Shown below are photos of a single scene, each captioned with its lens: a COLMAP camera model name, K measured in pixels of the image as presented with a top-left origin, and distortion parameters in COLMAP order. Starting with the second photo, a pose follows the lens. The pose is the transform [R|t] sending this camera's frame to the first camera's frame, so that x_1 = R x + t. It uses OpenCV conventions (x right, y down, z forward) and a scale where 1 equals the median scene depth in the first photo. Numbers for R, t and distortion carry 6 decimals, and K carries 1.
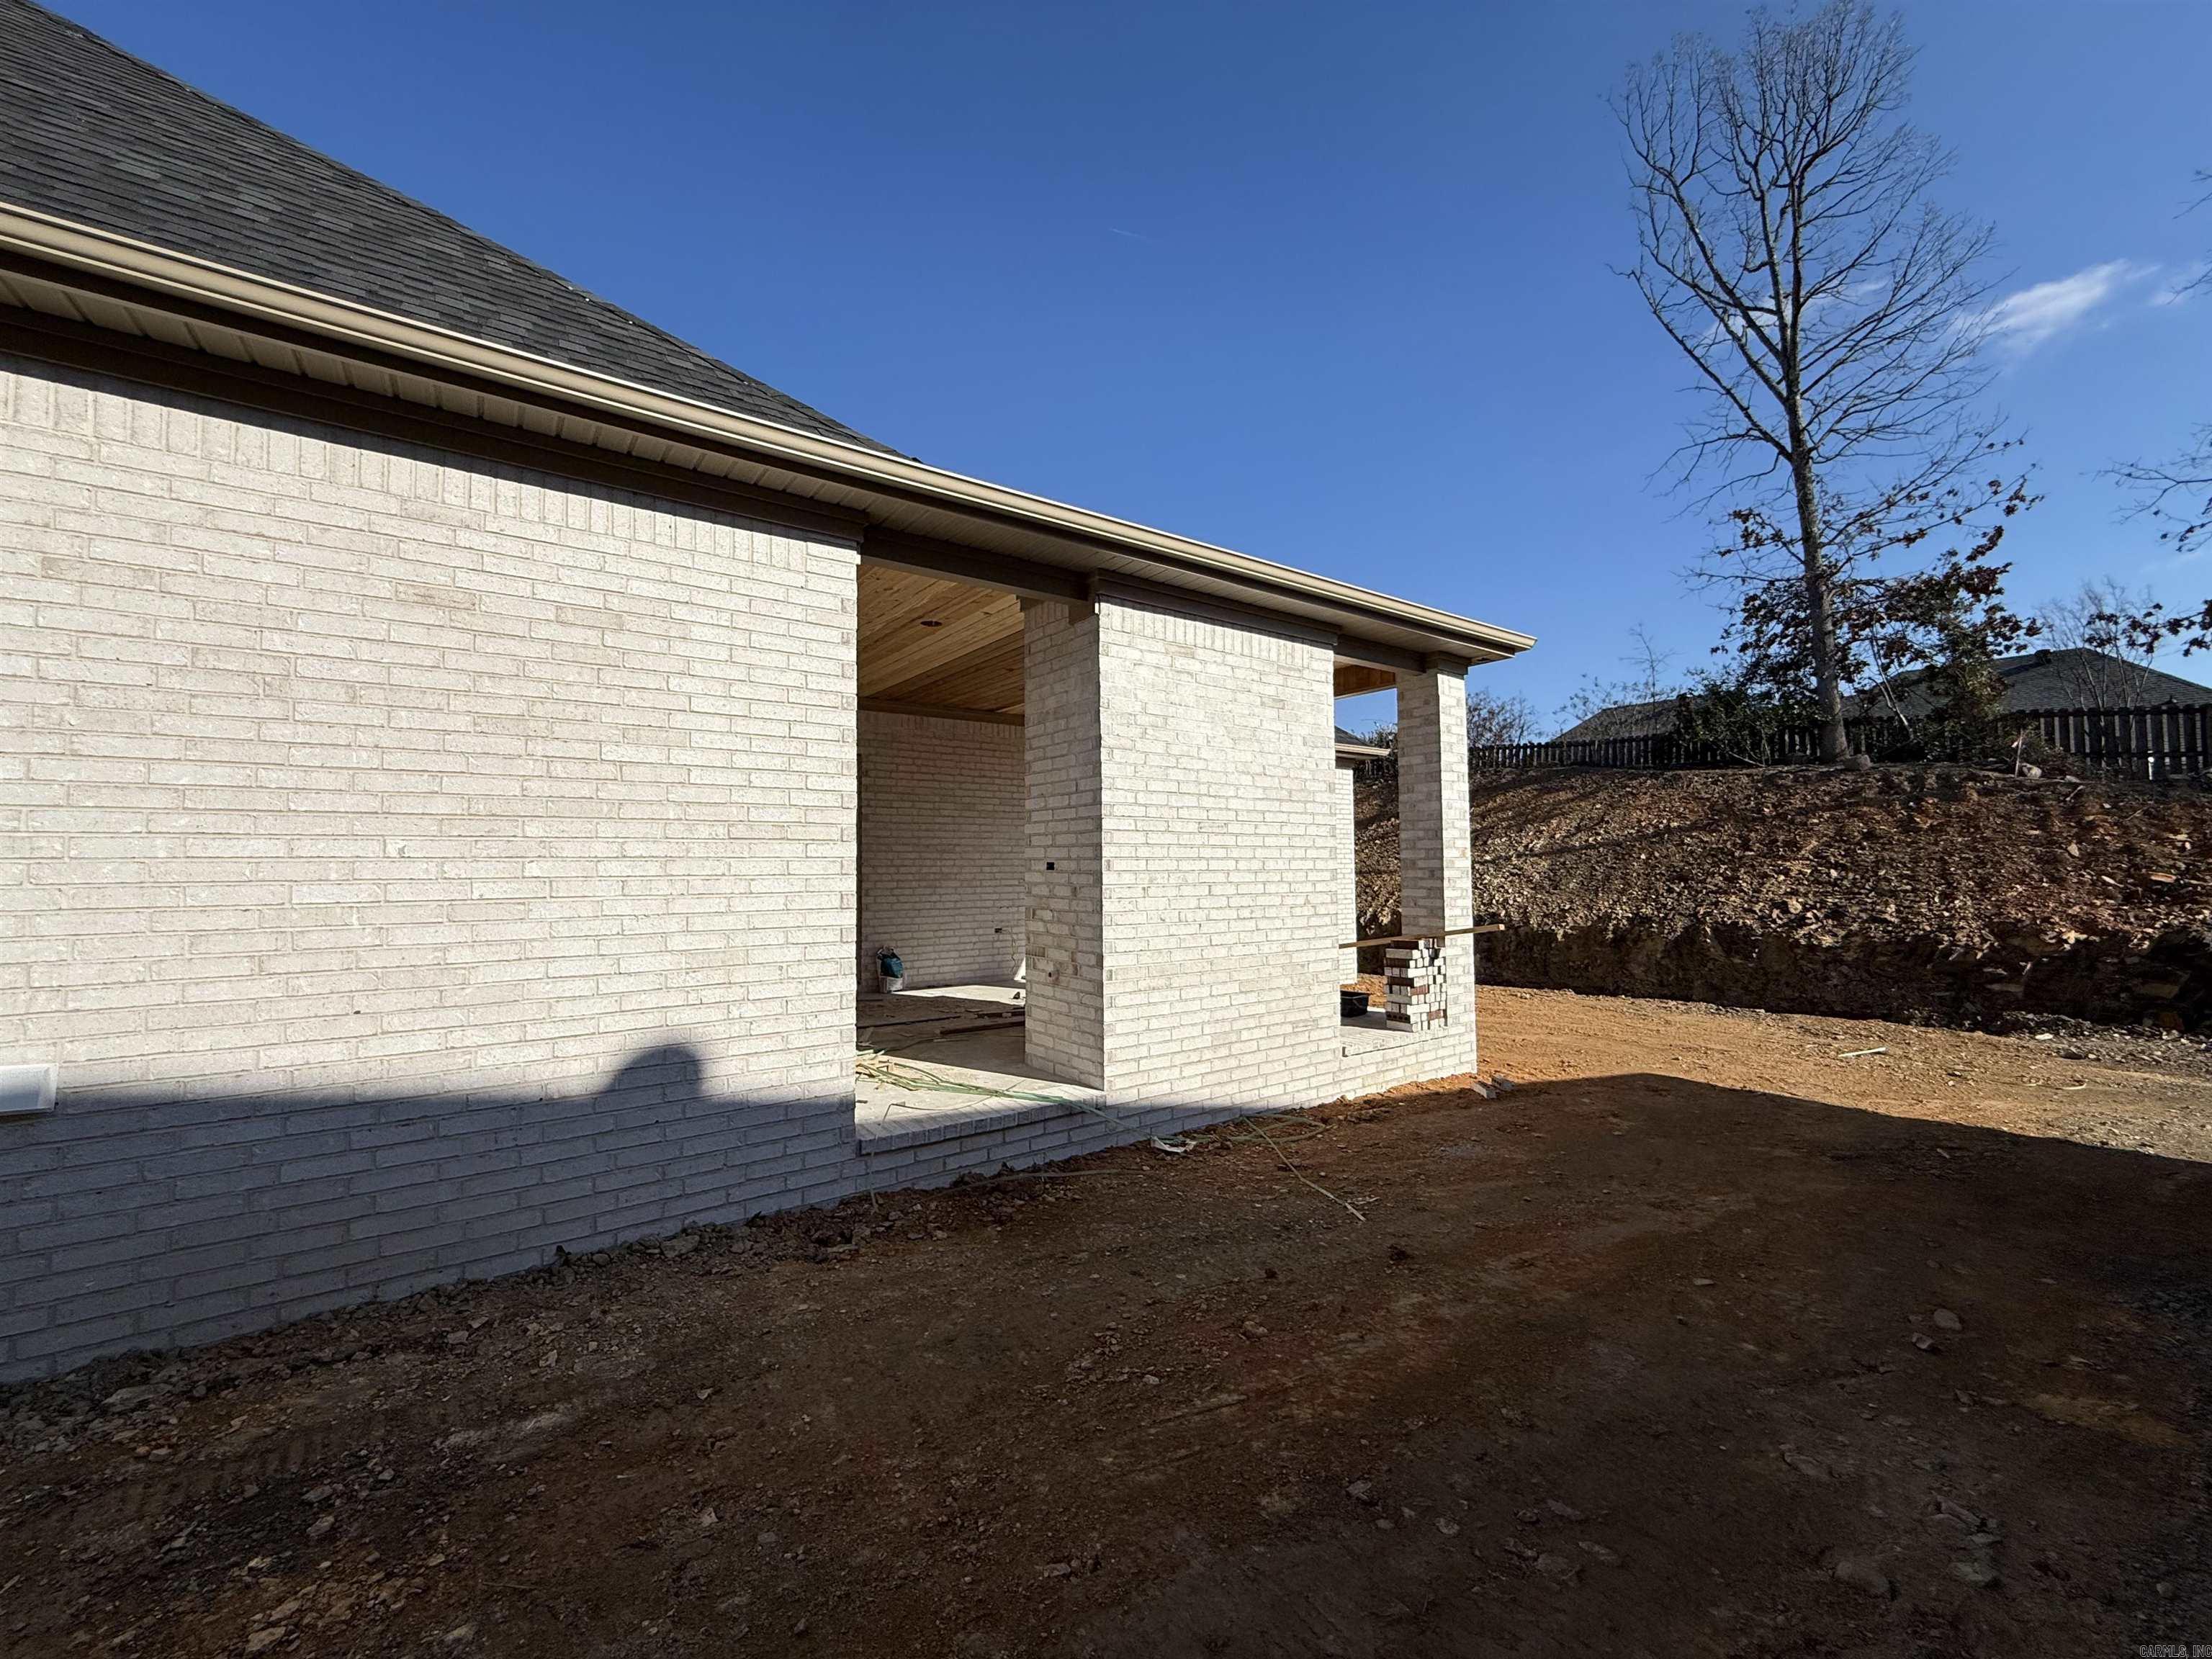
lens RADIAL K [[878.3, 0, 1096.9], [0, 878.3, 828.9], [0, 0, 1]] dist [0.000042, -0.000106]
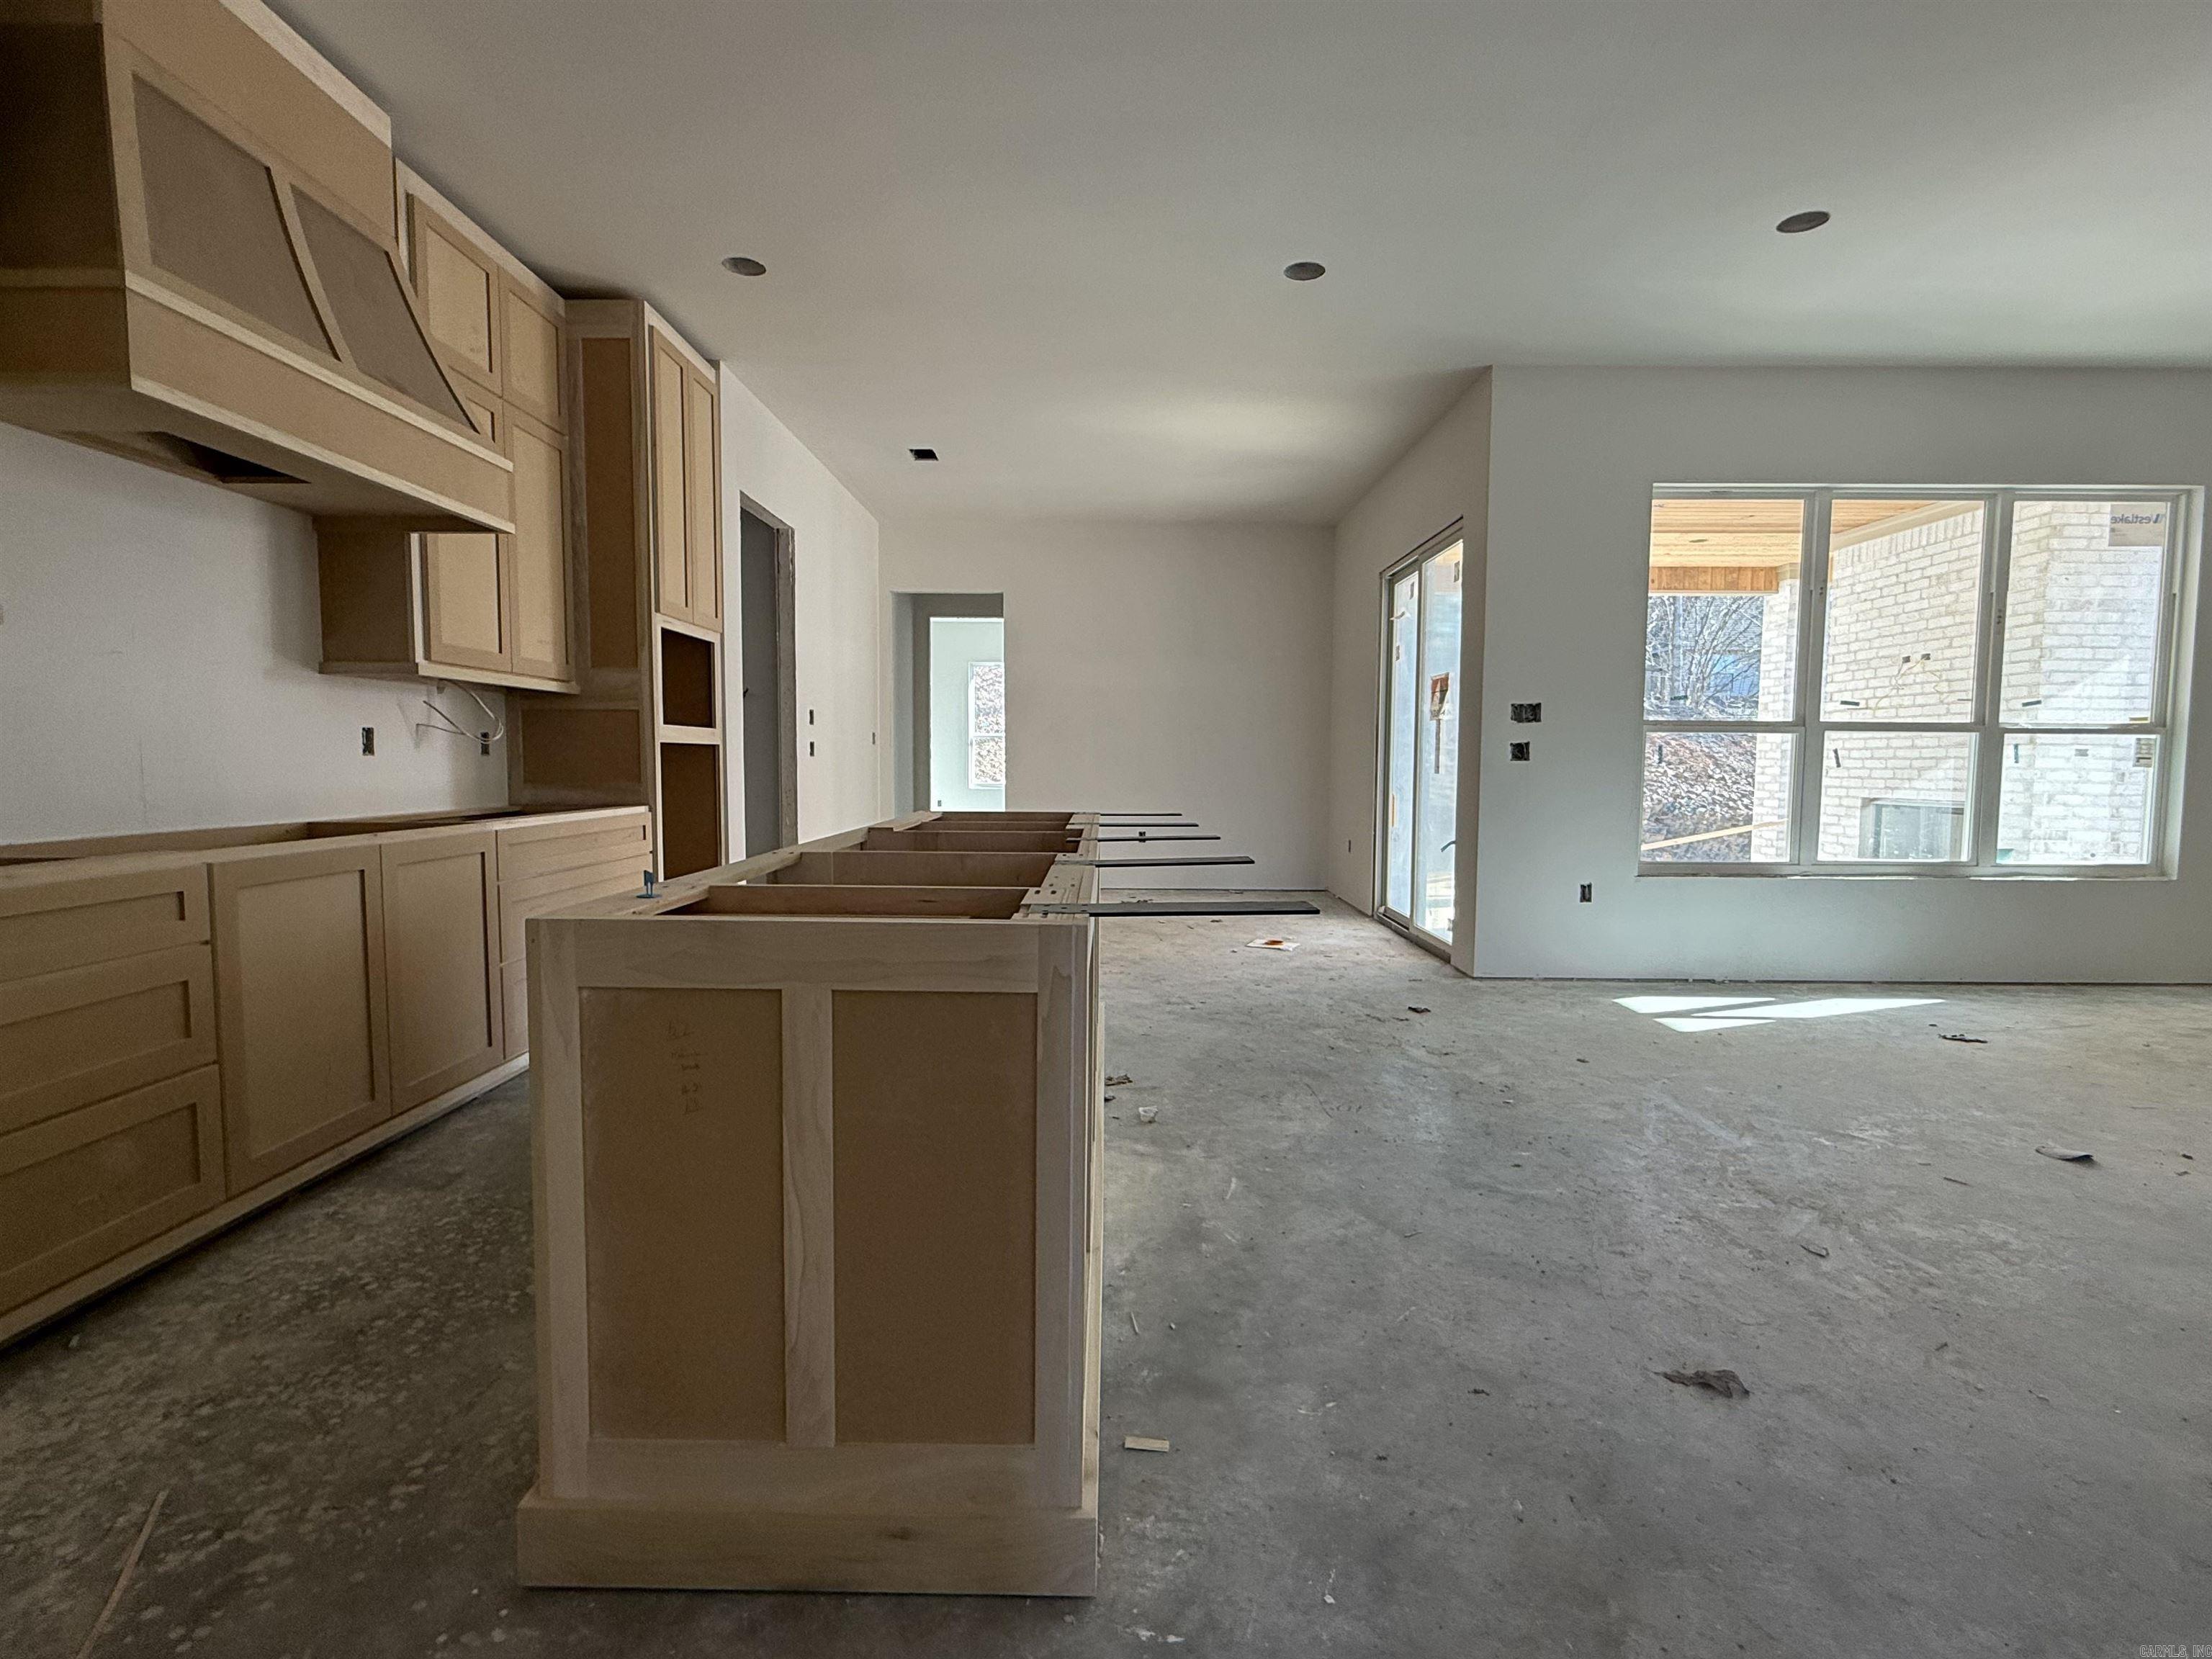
lens RADIAL K [[1080.9, 0, 1101.8], [0, 1080.9, 833.5], [0, 0, 1]] dist [-0.000285, 0.000342]
pose [[0.597436, -0.042148, 0.800808, -1.964681], [-0.050300, 0.994682, 0.089879, 0.089531], [-0.800337, -0.093978, 0.592139, 1.285130]]
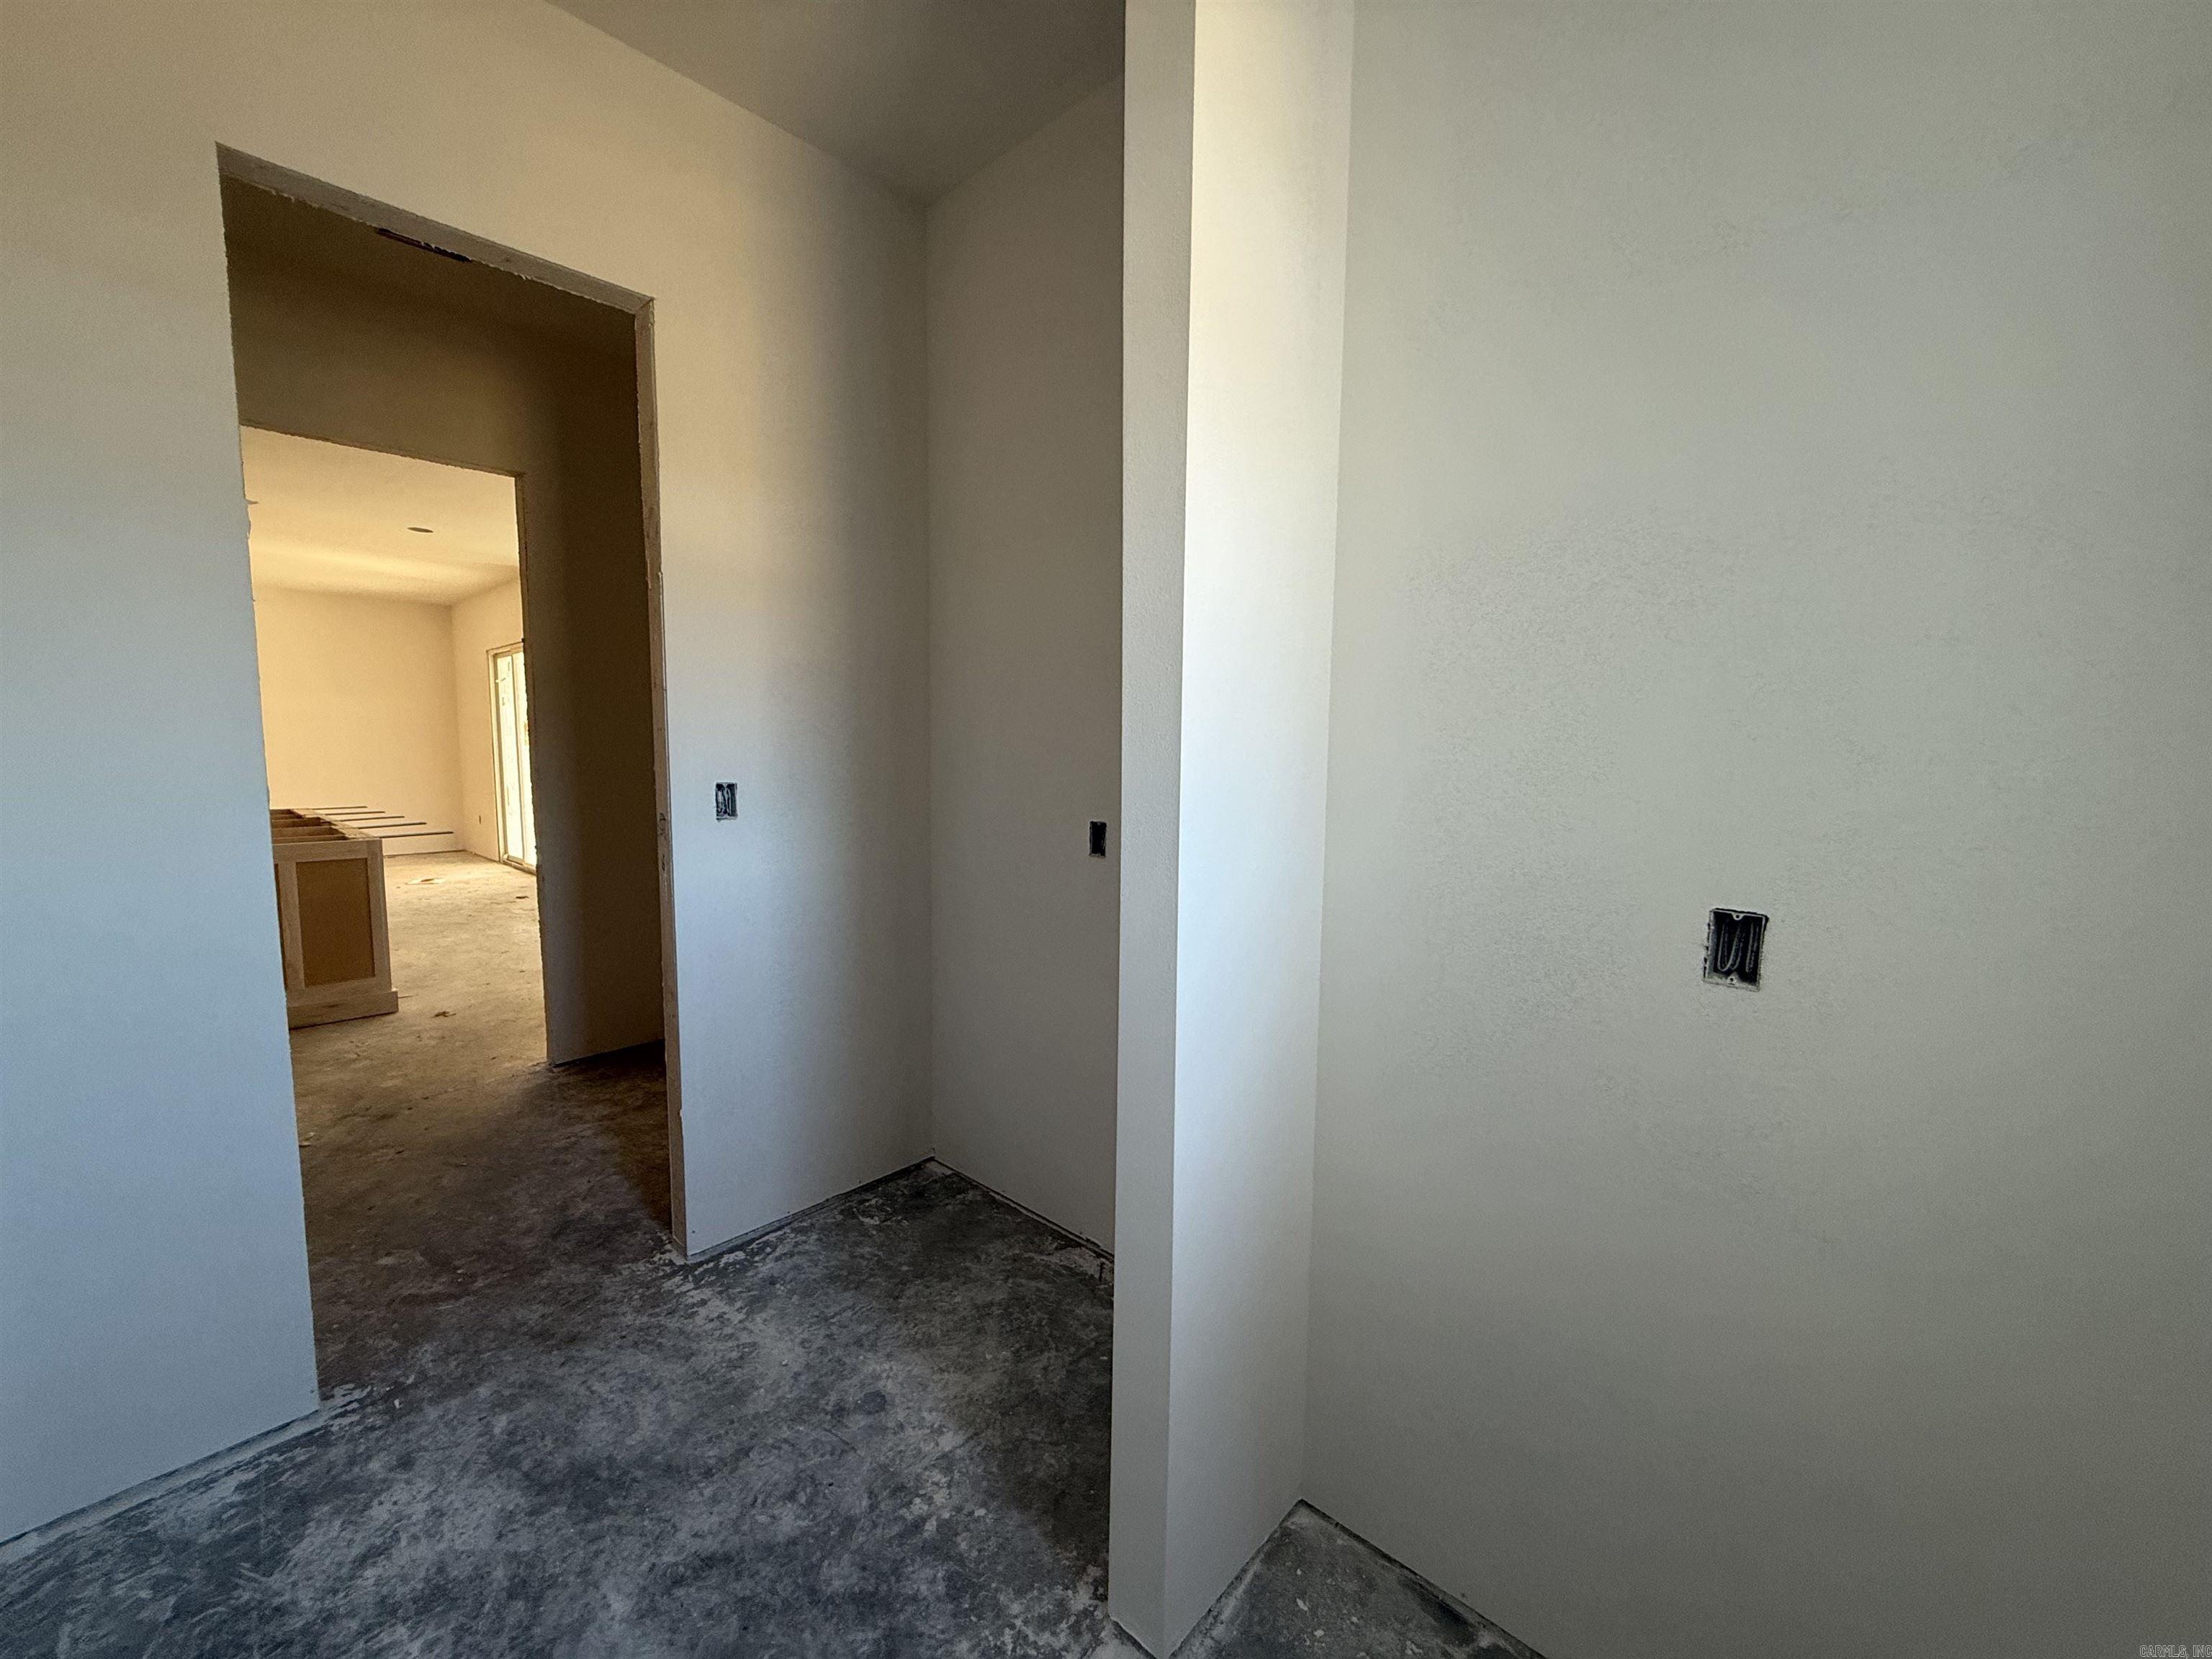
lens RADIAL K [[915.9, 0, 1099.2], [0, 915.9, 830.4], [0, 0, 1]] dist [-0.002404, 0.000440]
pose [[-0.171767, -0.082412, 0.981684, -2.809808], [-0.051123, 0.995898, 0.074660, 0.024904], [-0.983810, -0.037362, -0.175275, 0.886808]]
